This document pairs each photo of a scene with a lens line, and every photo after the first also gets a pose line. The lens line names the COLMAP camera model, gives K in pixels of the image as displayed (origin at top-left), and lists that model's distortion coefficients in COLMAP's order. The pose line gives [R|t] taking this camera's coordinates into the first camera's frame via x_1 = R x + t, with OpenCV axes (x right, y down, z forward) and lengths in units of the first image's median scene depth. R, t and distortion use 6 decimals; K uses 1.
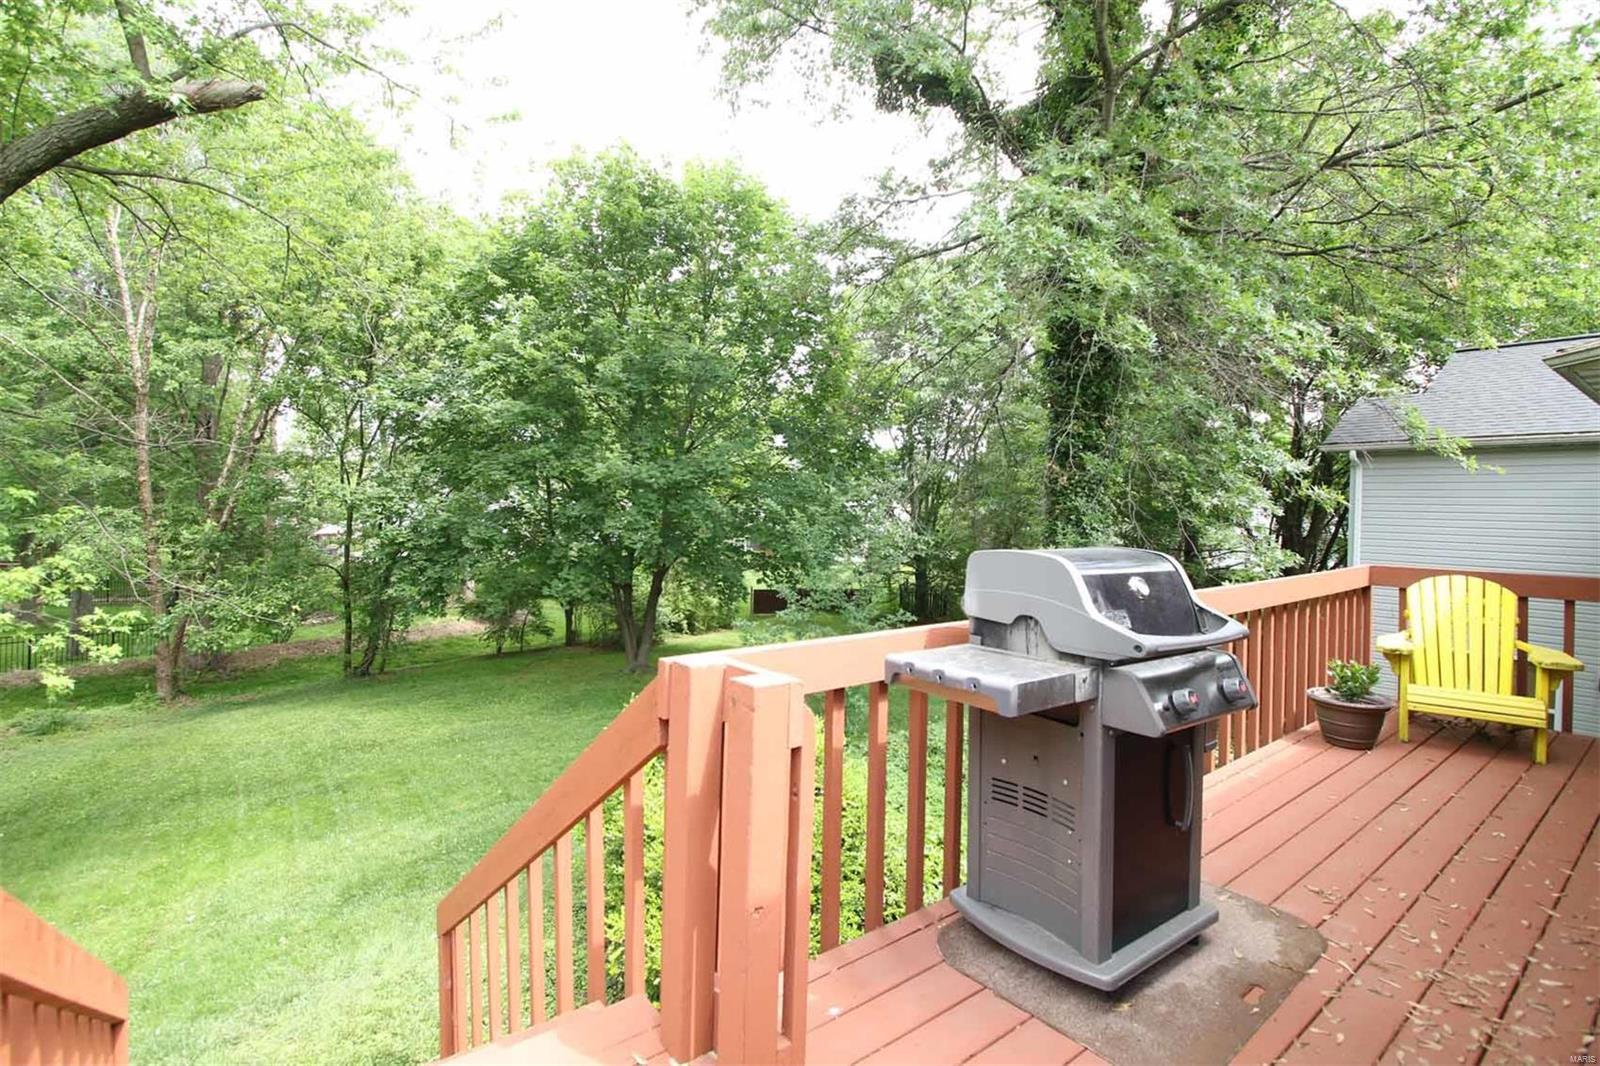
lens RADIAL K [[736.0, 0, 804.8], [0, 736.0, 522.3], [0, 0, 1]] dist [-0.015957, 0.003322]
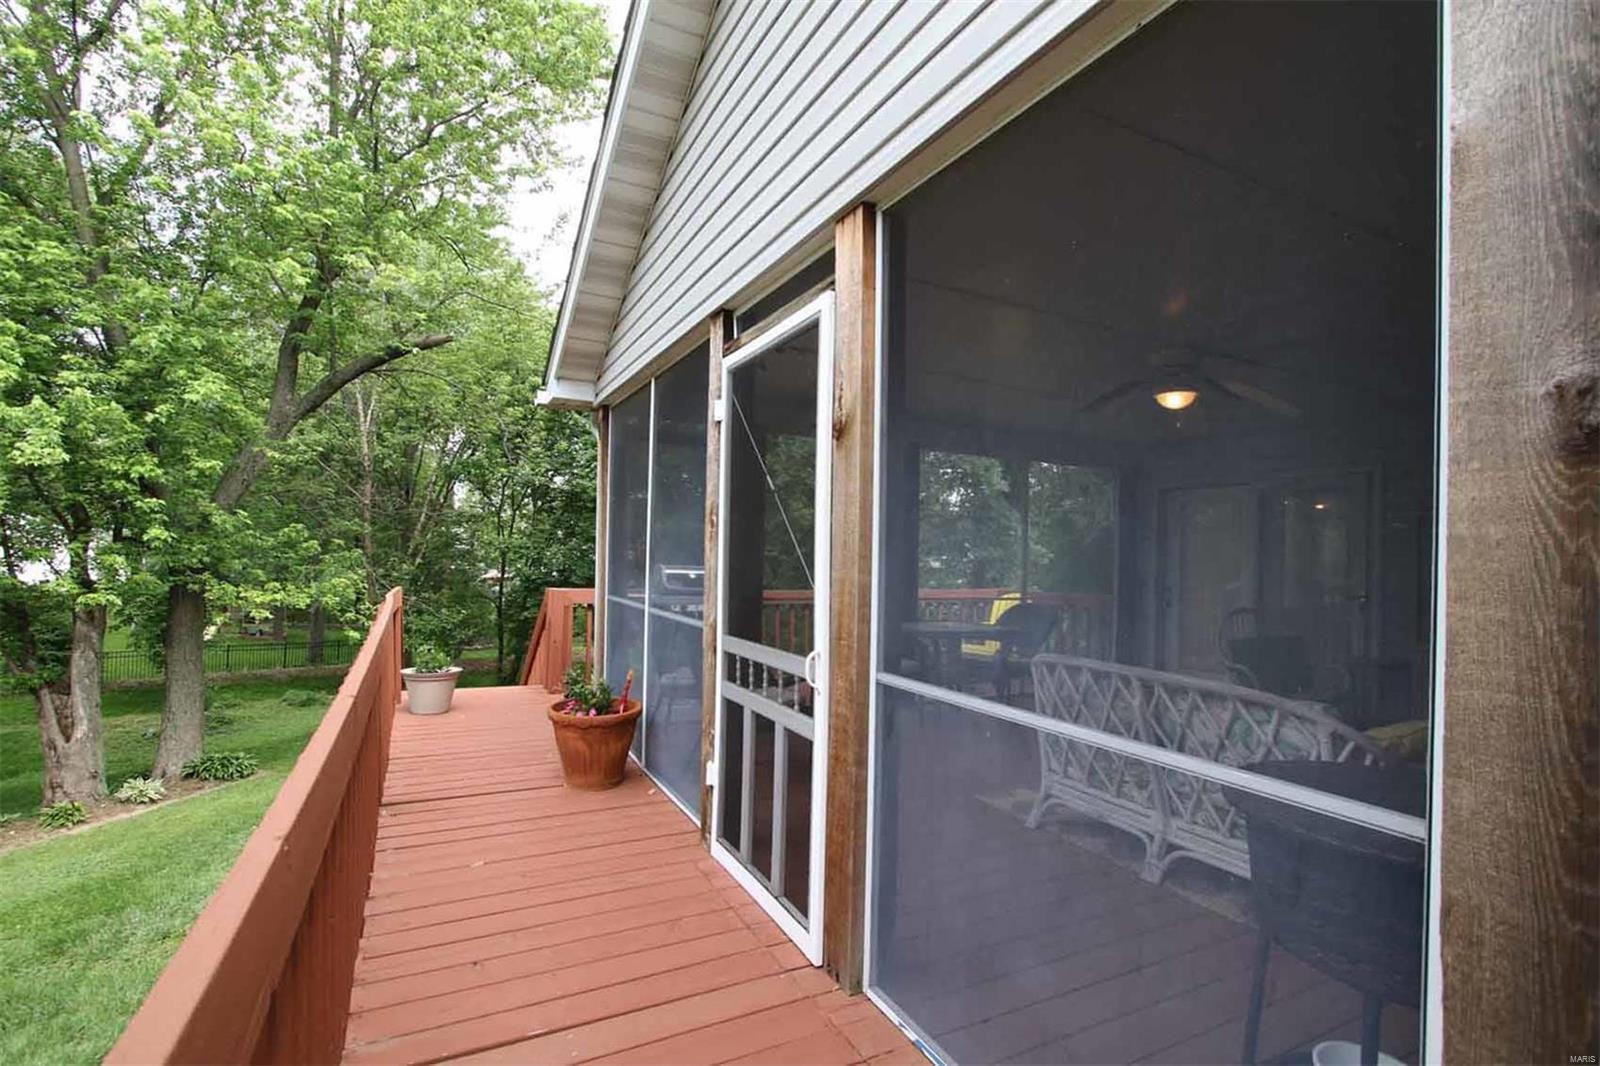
lens RADIAL K [[736.0, 0, 806.7], [0, 736.0, 561.6], [0, 0, 1]] dist [-0.015957, 0.003322]
pose [[0.984546, 0.010208, -0.174830, 0.157621], [-0.013158, 0.999790, -0.015722, 0.008135], [0.174633, 0.017780, 0.984473, -0.222319]]
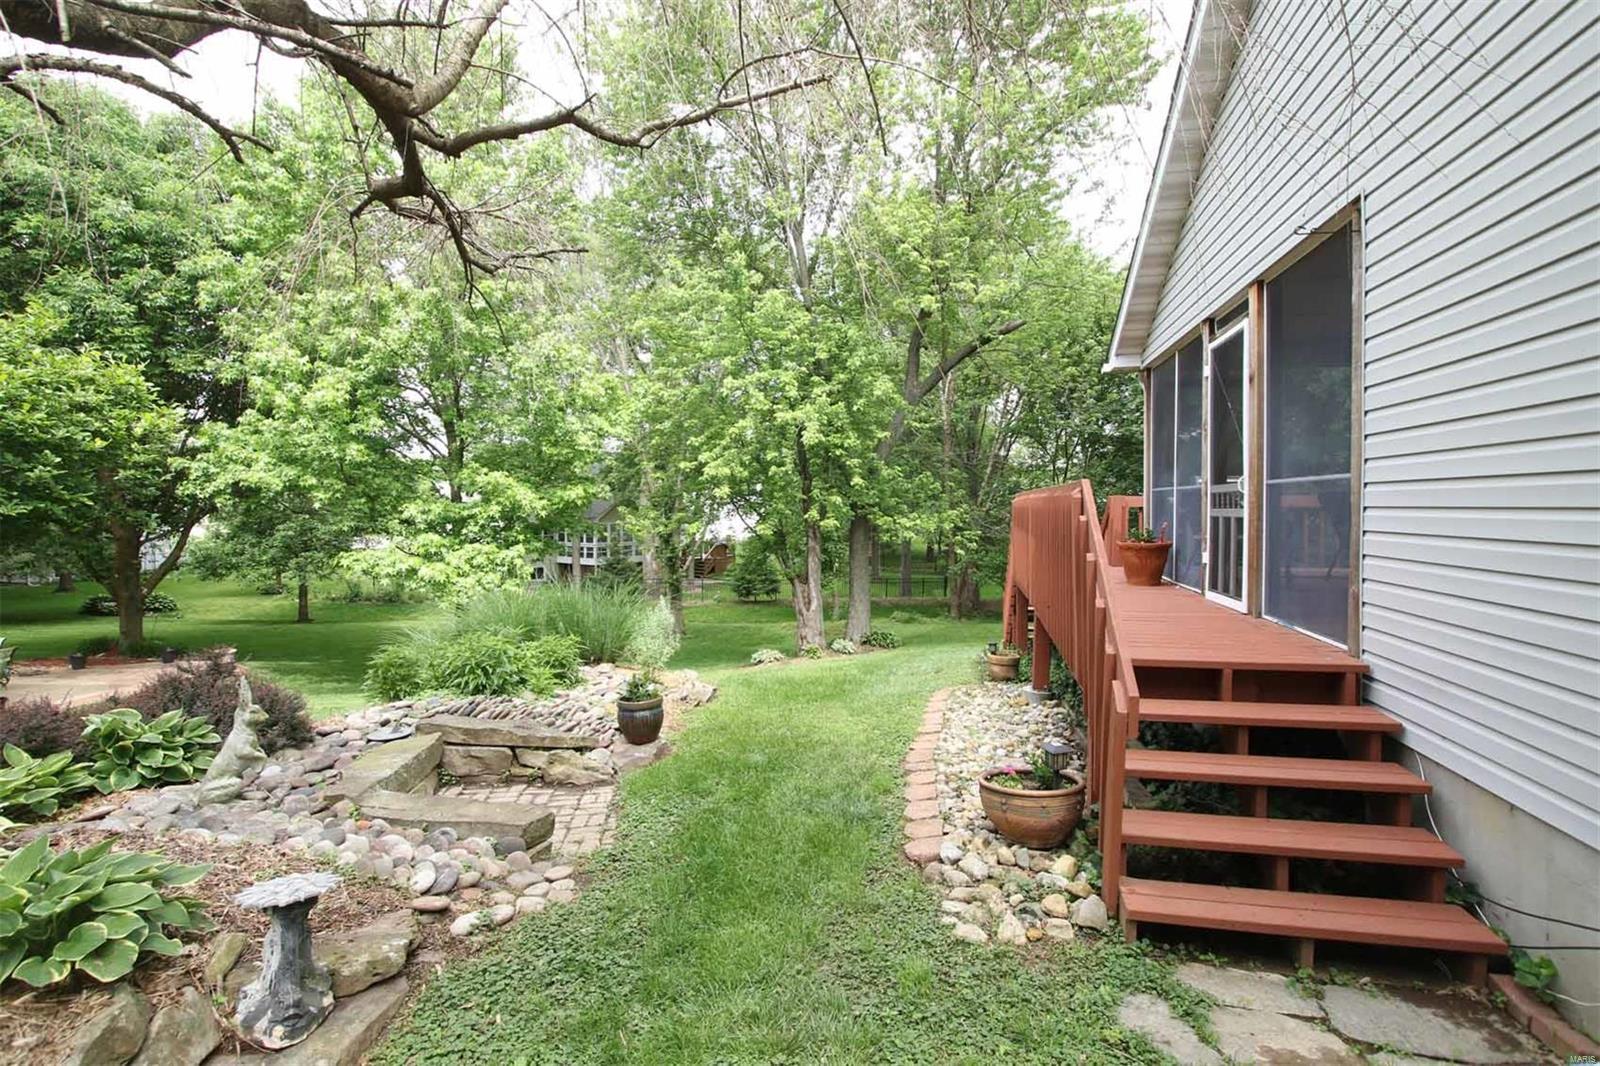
lens RADIAL K [[776.2, 0, 801.2], [0, 776.2, 534.7], [0, 0, 1]] dist [0.006492, 0.000765]
pose [[0.640449, 0.008008, -0.767959, 0.245404], [-0.000220, 0.999948, 0.010244, 0.036285], [0.768001, -0.006392, 0.640417, -0.395337]]
